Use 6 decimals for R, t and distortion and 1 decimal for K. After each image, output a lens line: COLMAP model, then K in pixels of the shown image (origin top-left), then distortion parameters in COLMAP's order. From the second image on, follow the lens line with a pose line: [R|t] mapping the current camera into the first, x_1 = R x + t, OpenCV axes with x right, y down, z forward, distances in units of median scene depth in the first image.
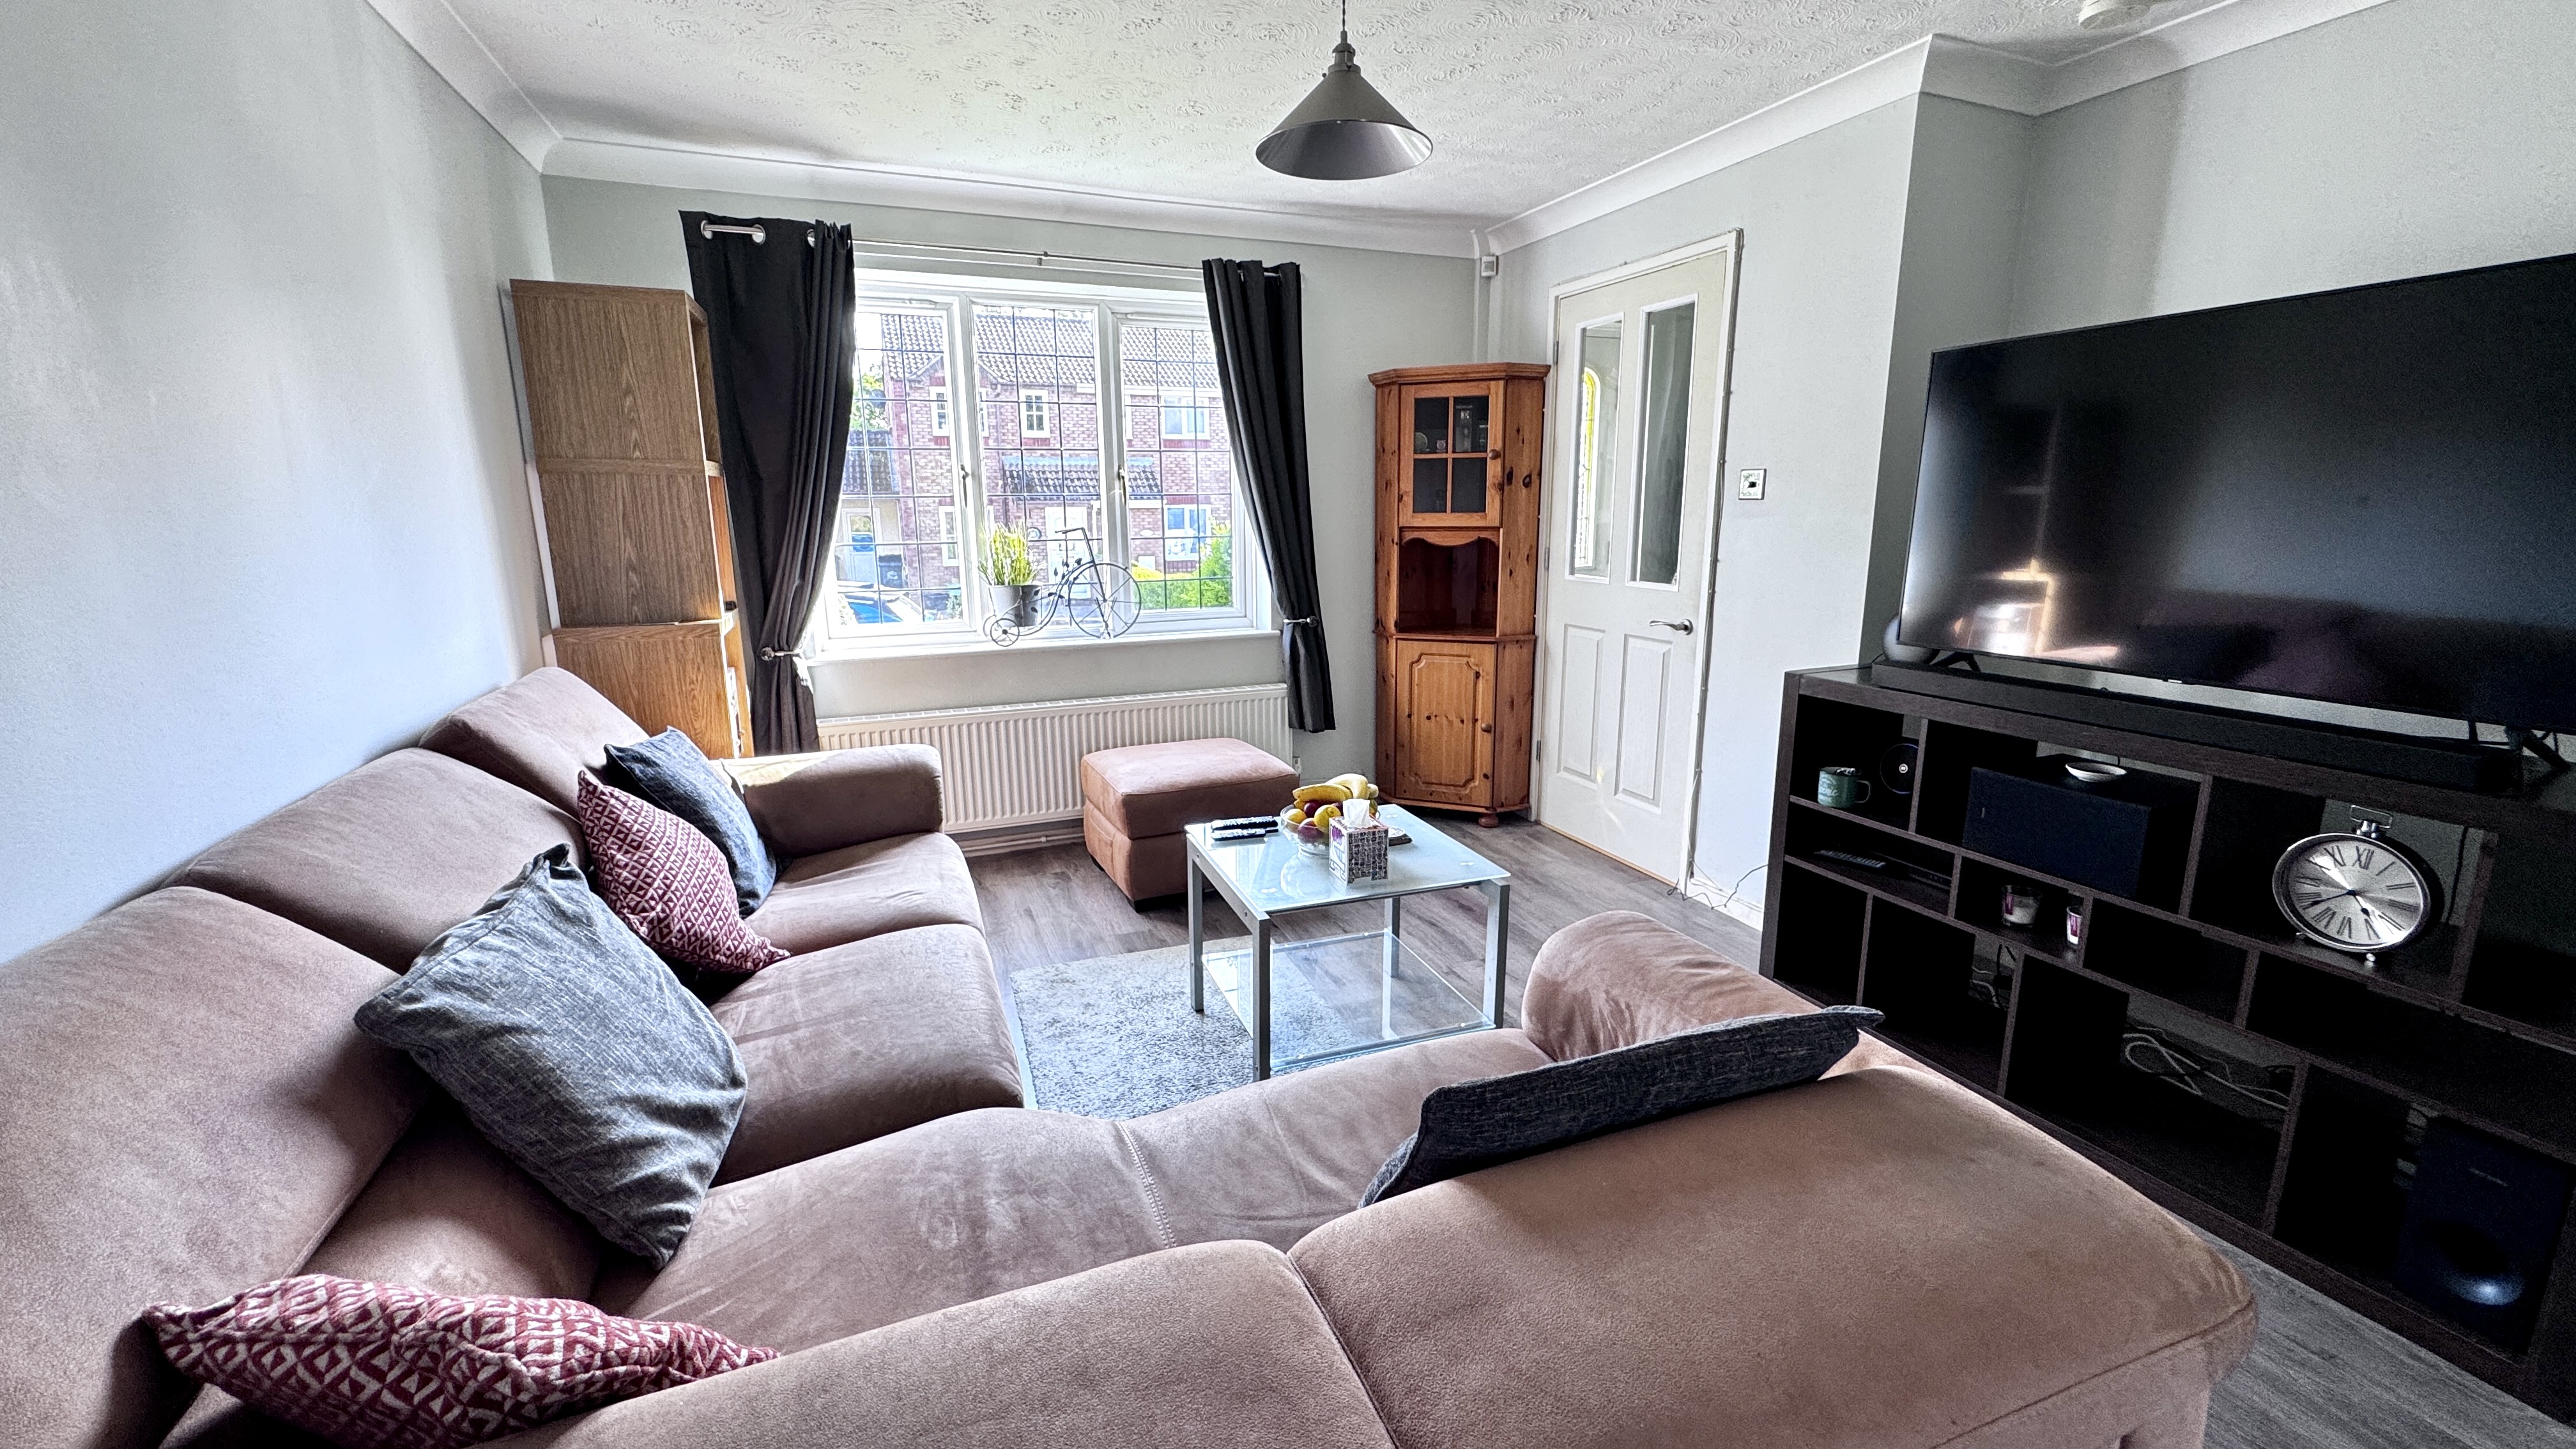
lens RADIAL K [[1035.0, 0, 1288.6], [0, 1035.0, 720.5], [0, 0, 1]] dist [-0.001366, -0.000193]
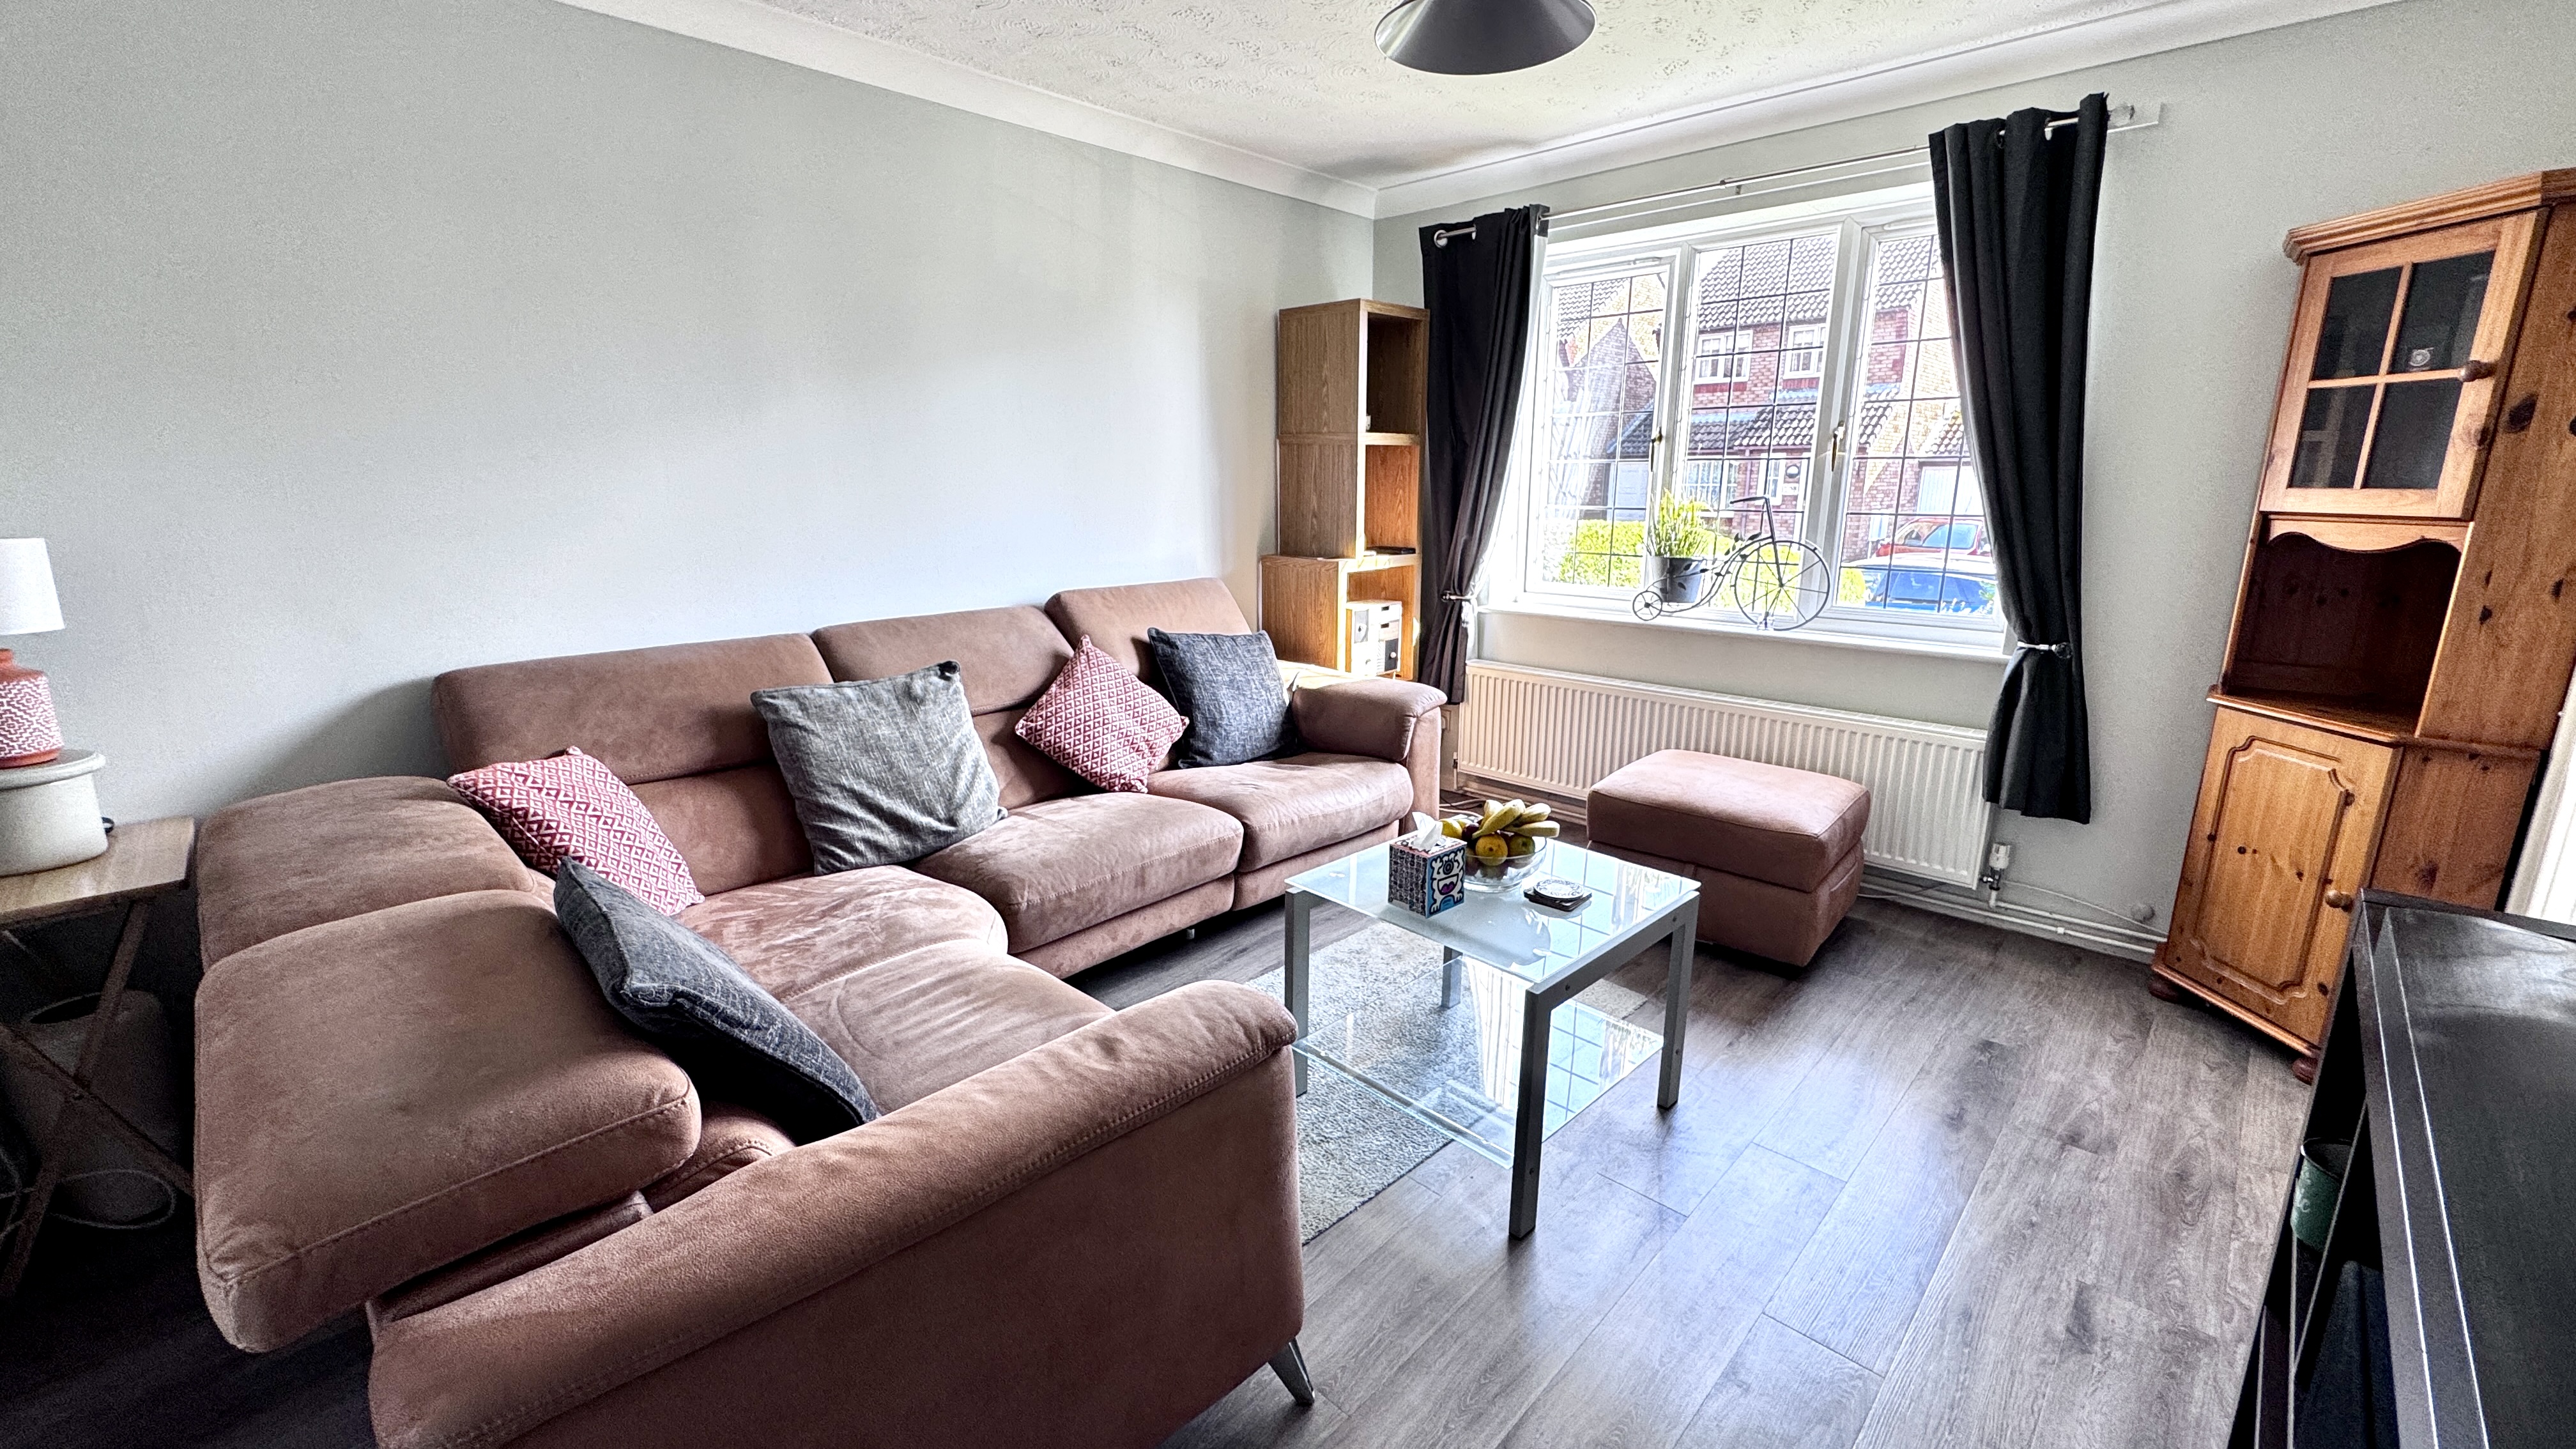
lens RADIAL K [[1035.0, 0, 1288.6], [0, 1035.0, 720.5], [0, 0, 1]] dist [-0.001366, -0.000193]
pose [[0.405222, 0.219613, -0.887449, 0.441516], [-0.189184, 0.969851, 0.153620, -0.064387], [0.894430, 0.105640, 0.434552, 0.297731]]
